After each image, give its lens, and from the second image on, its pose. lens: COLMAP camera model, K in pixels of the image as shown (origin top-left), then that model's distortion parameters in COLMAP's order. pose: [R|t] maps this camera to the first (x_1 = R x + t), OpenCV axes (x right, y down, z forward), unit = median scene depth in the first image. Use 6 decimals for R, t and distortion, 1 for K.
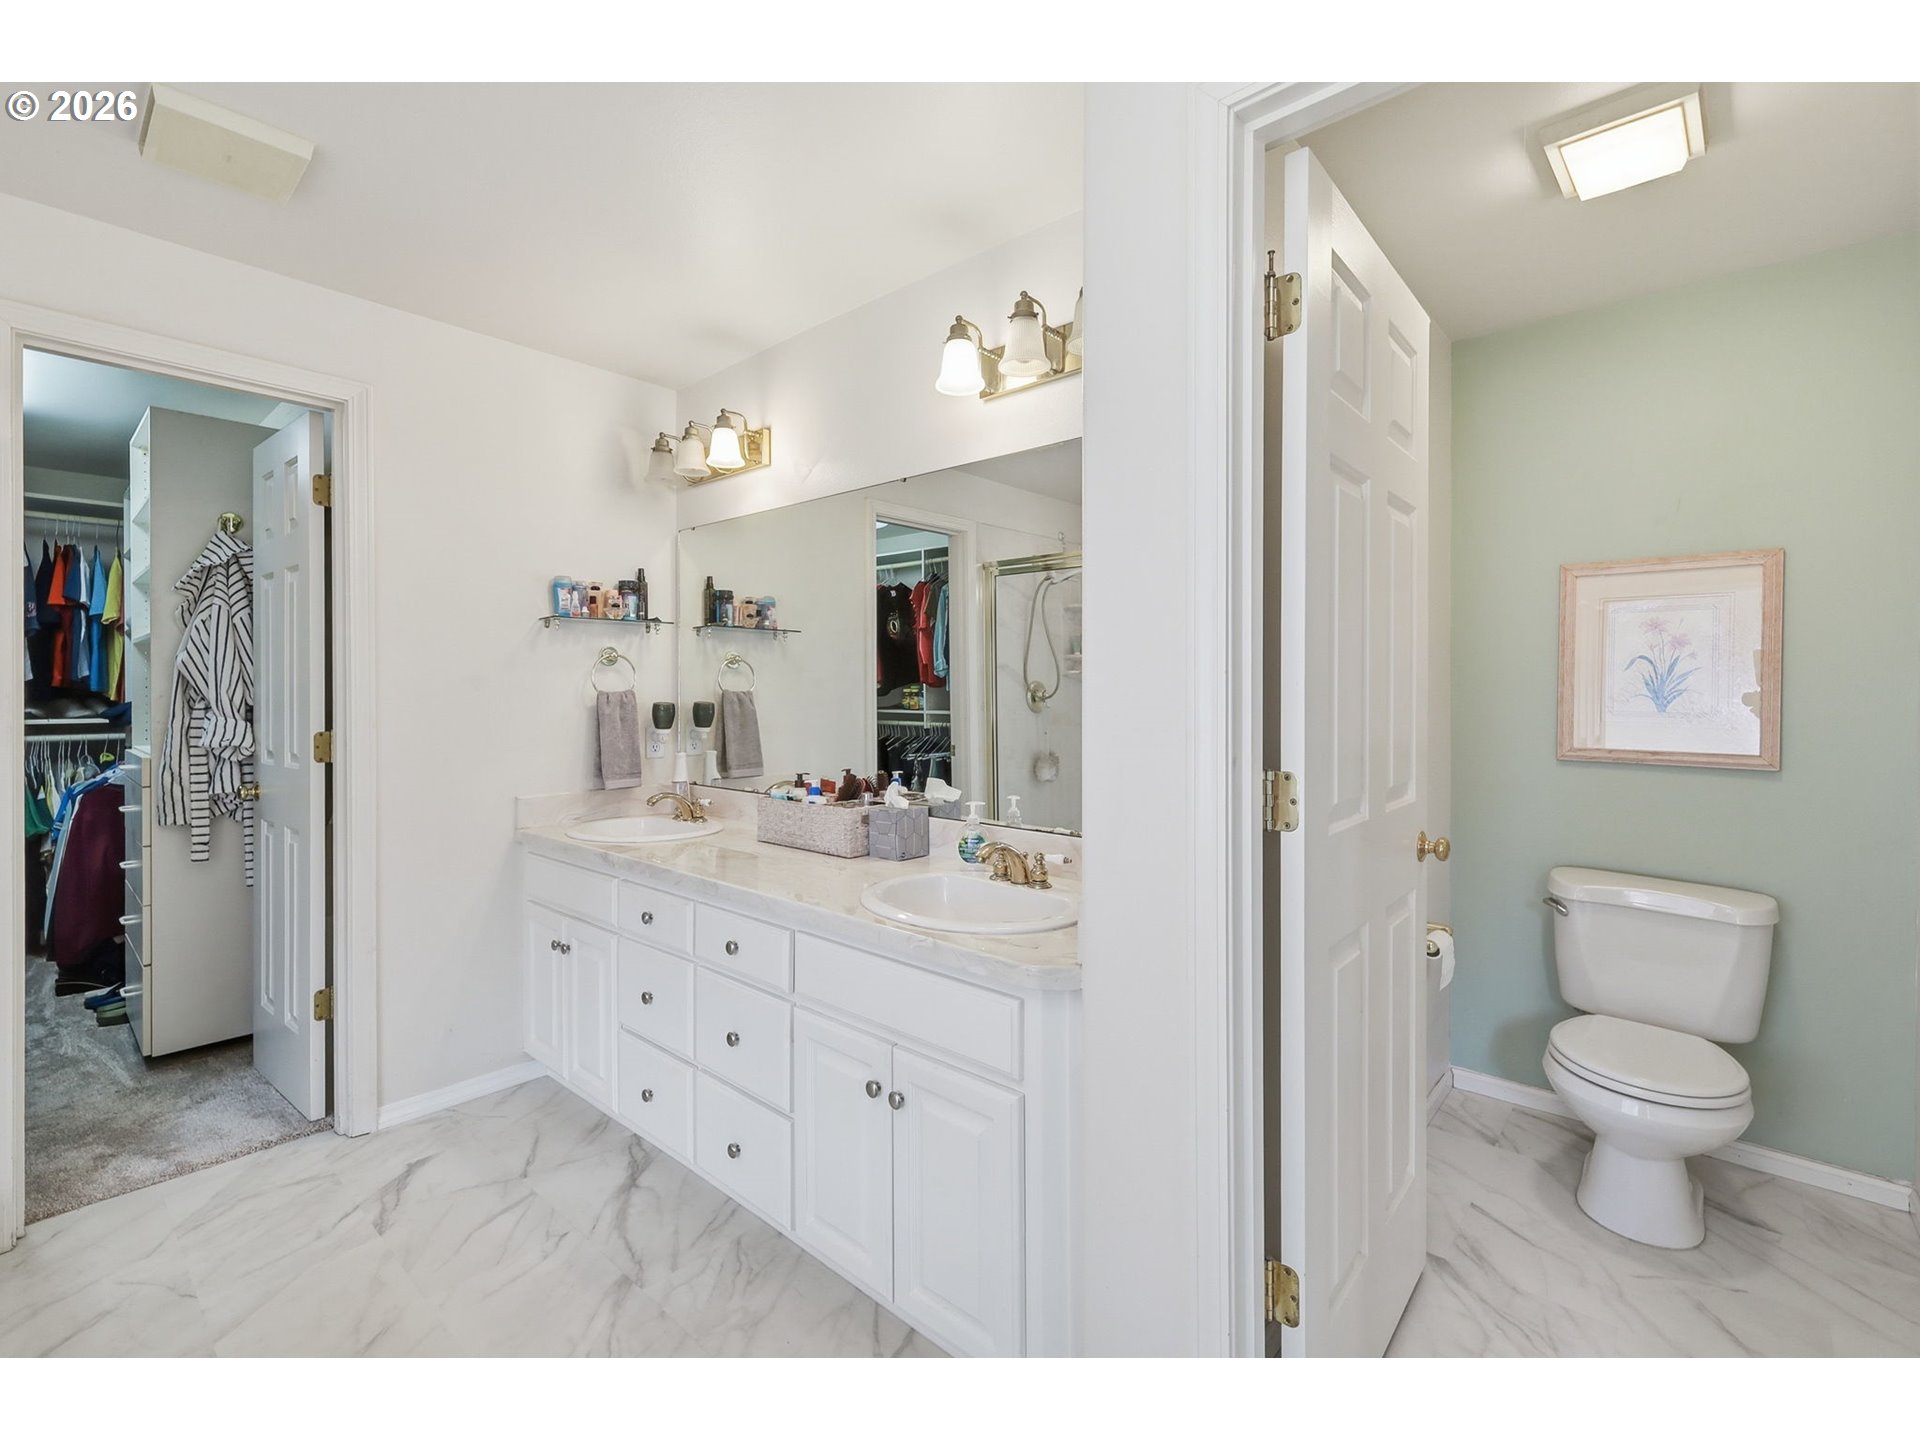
lens RADIAL K [[845.5, 0, 950.7], [0, 845.5, 704.1], [0, 0, 1]] dist [-0.002054, -0.000818]
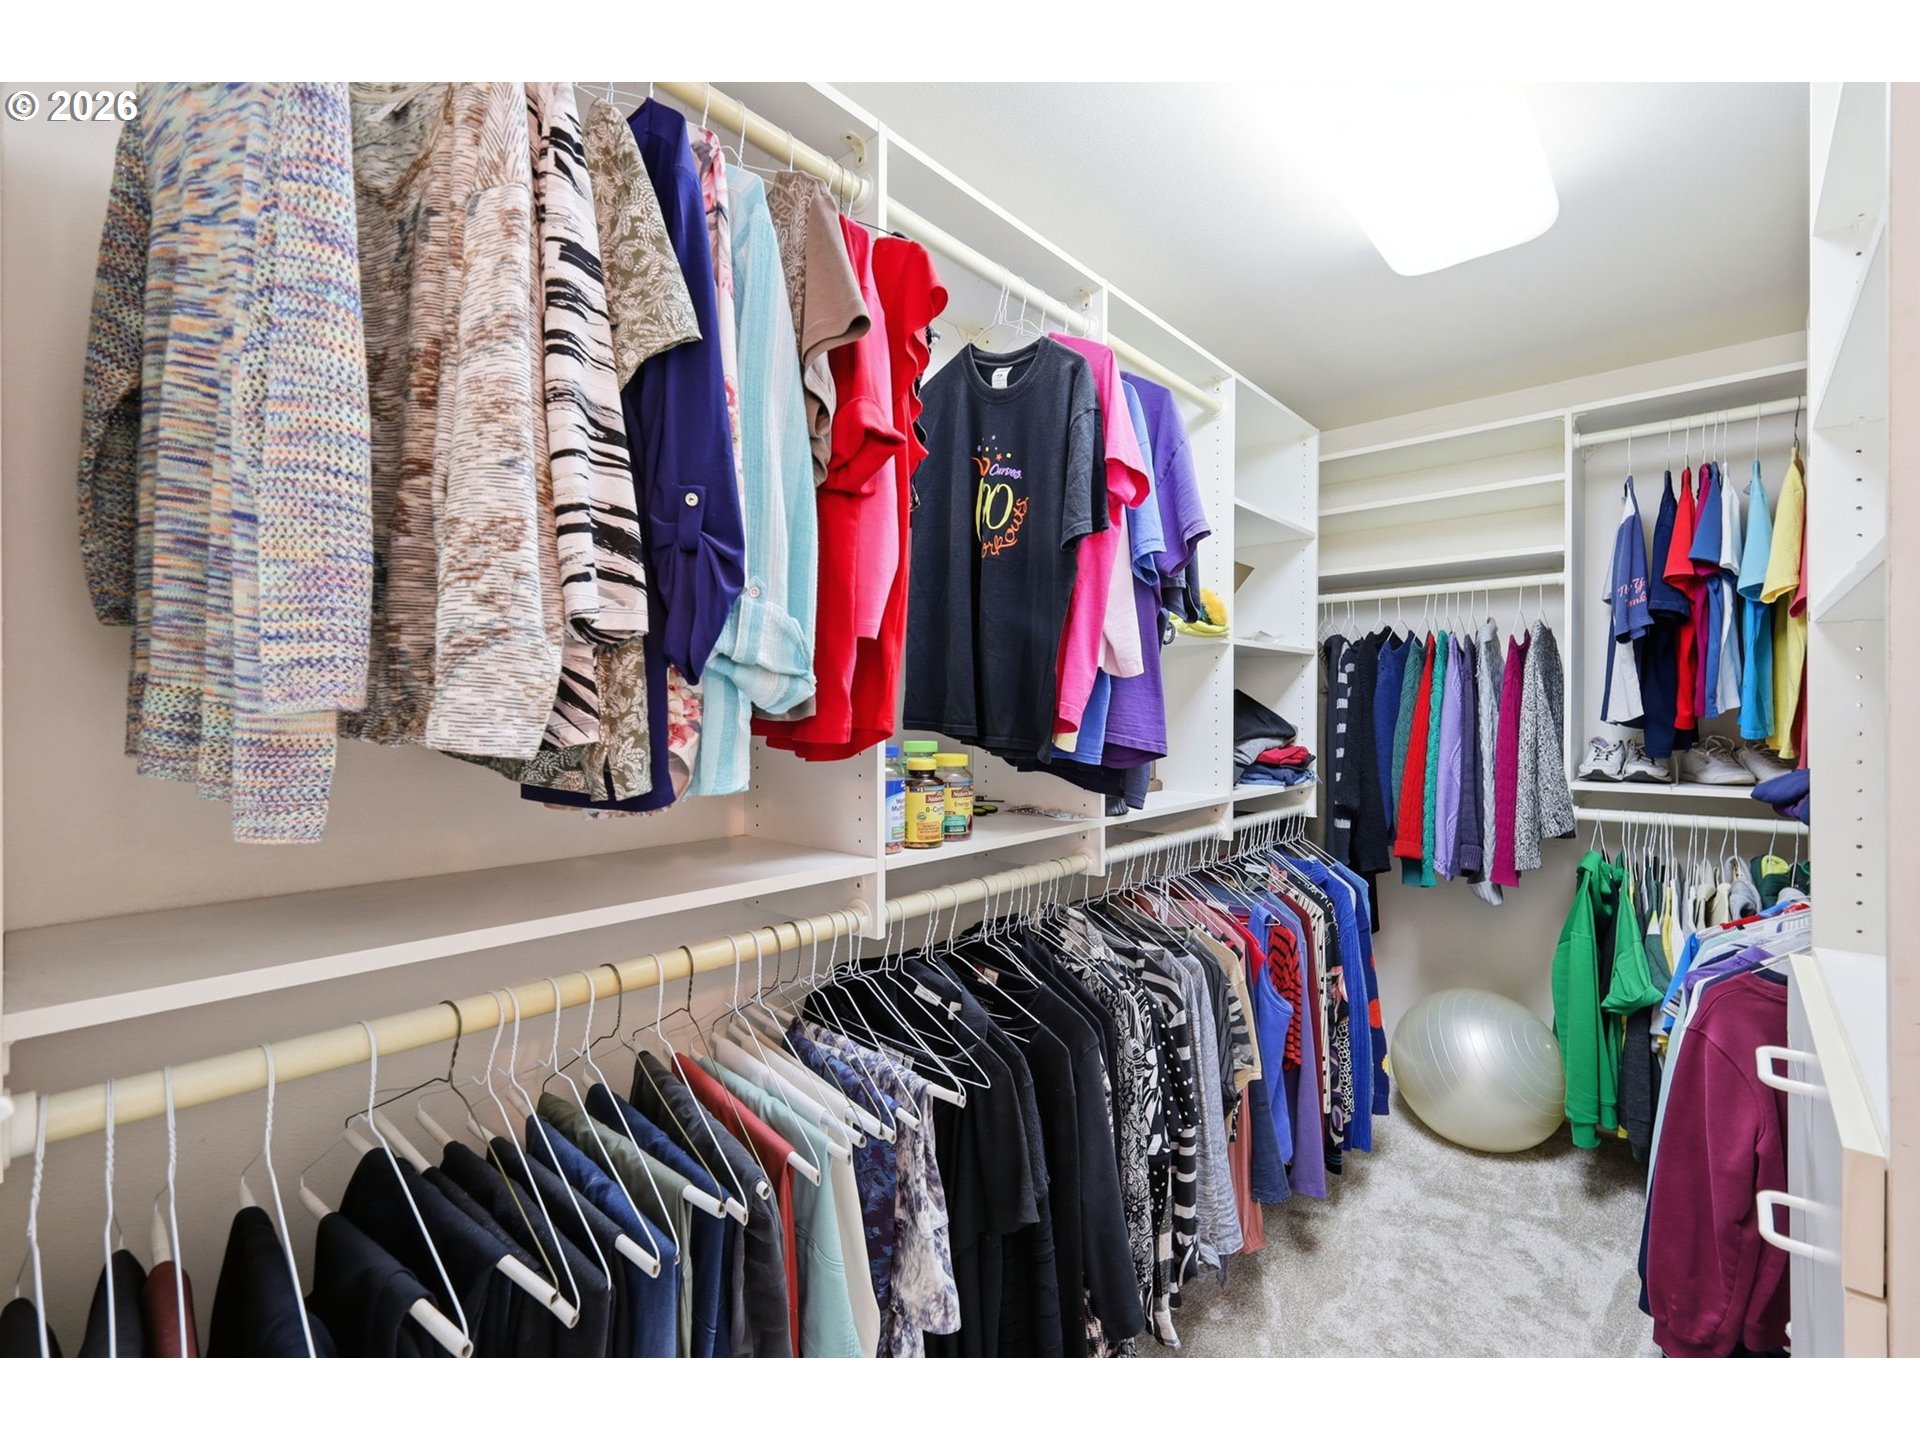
lens RADIAL K [[845.5, 0, 952.4], [0, 845.5, 706.0], [0, 0, 1]] dist [-0.002054, -0.000818]
pose [[-0.010352, -0.012067, -0.999874, -0.509221], [-0.010081, 0.999878, -0.011963, -0.023878], [0.999896, 0.009956, -0.010473, 0.532506]]
